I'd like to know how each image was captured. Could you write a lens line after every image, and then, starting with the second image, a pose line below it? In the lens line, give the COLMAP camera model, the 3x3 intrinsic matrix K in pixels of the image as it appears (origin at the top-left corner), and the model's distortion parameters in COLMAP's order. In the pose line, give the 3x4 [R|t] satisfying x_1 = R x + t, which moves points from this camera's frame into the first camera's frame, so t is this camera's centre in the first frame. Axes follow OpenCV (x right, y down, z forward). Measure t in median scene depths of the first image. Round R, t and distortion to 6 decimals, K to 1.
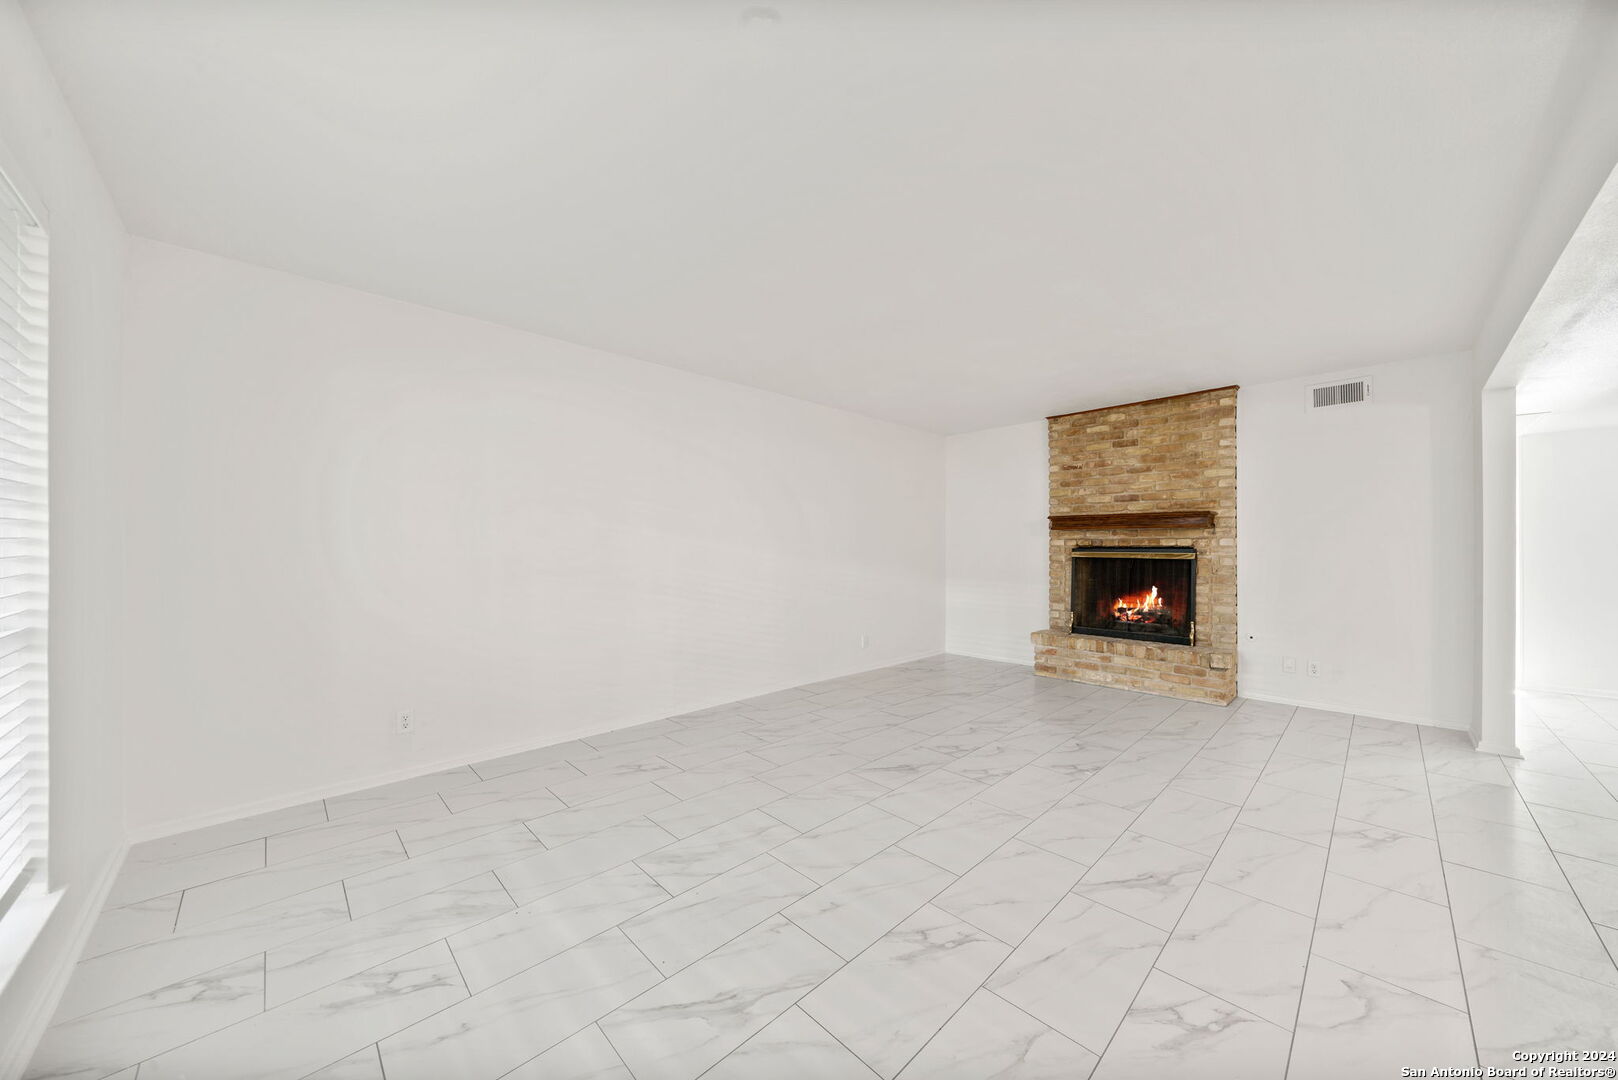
lens RADIAL K [[554.3, 0, 801.5], [0, 554.3, 548.4], [0, 0, 1]] dist [-0.006736, 0.000000]
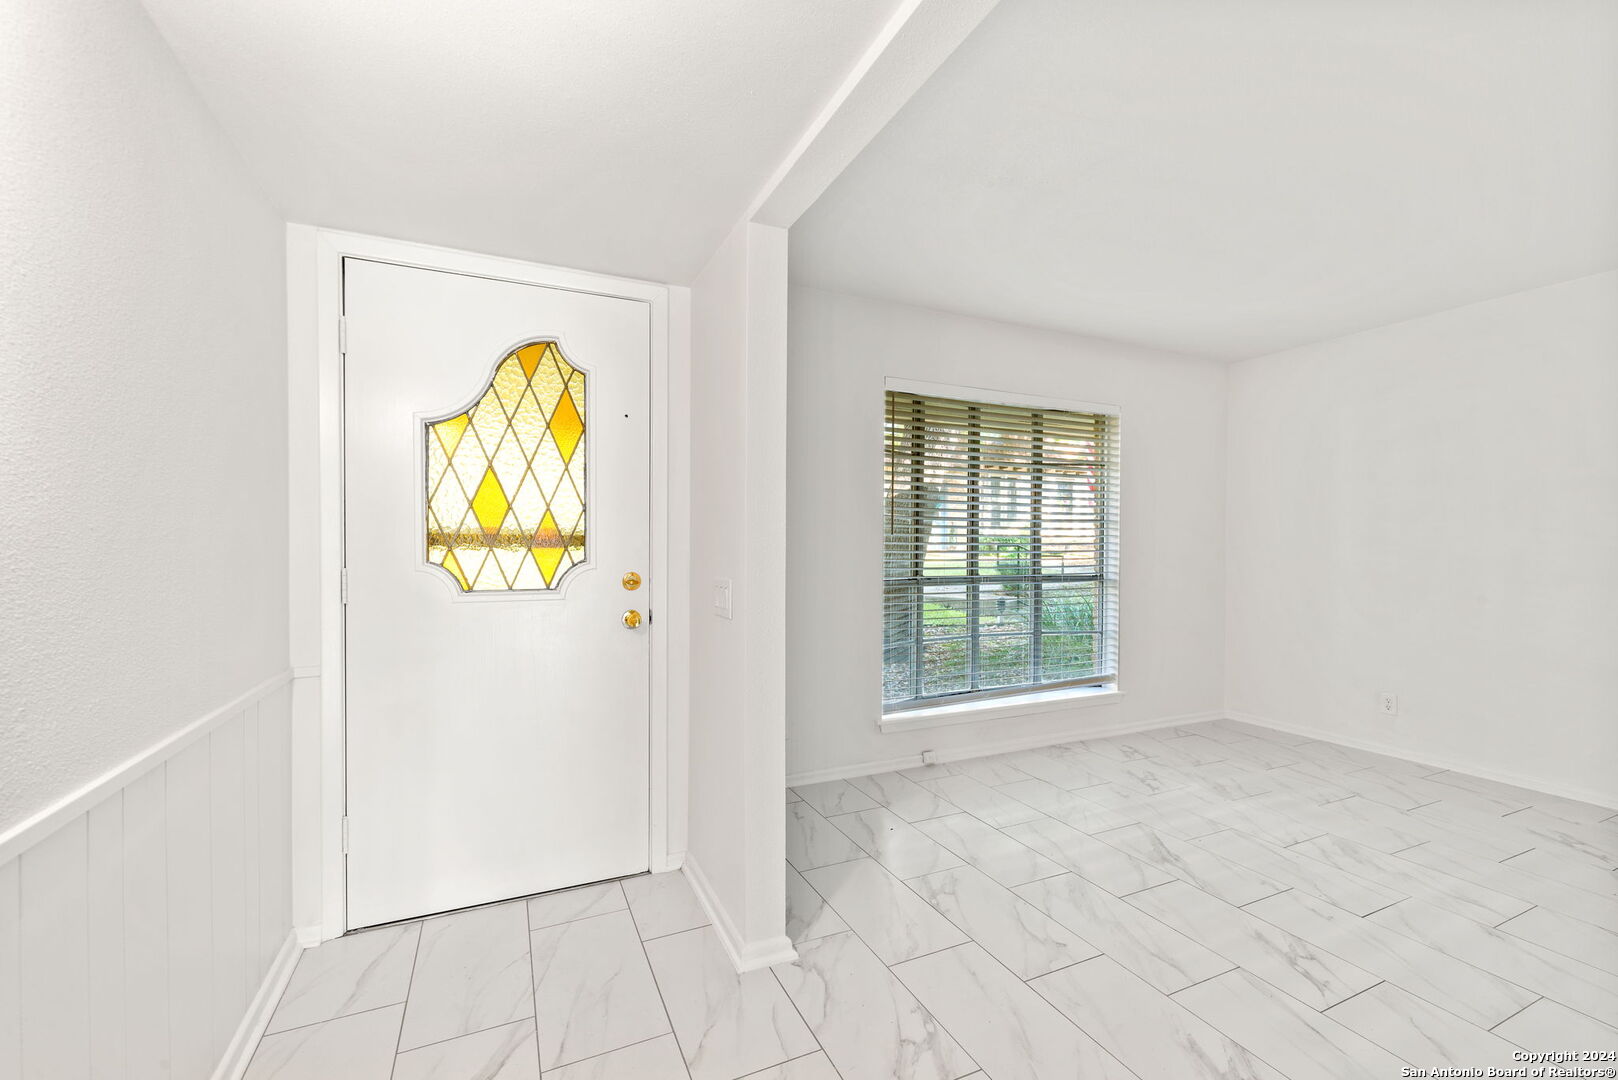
lens RADIAL K [[666.9, 0, 809.0], [0, 666.9, 540.0], [0, 0, 1]] dist [0.001556, 0.000231]
pose [[-0.316324, -0.009331, -0.948605, 0.878784], [-0.002324, 0.999956, -0.009061, 0.001683], [0.948648, -0.000662, -0.316332, 0.310370]]
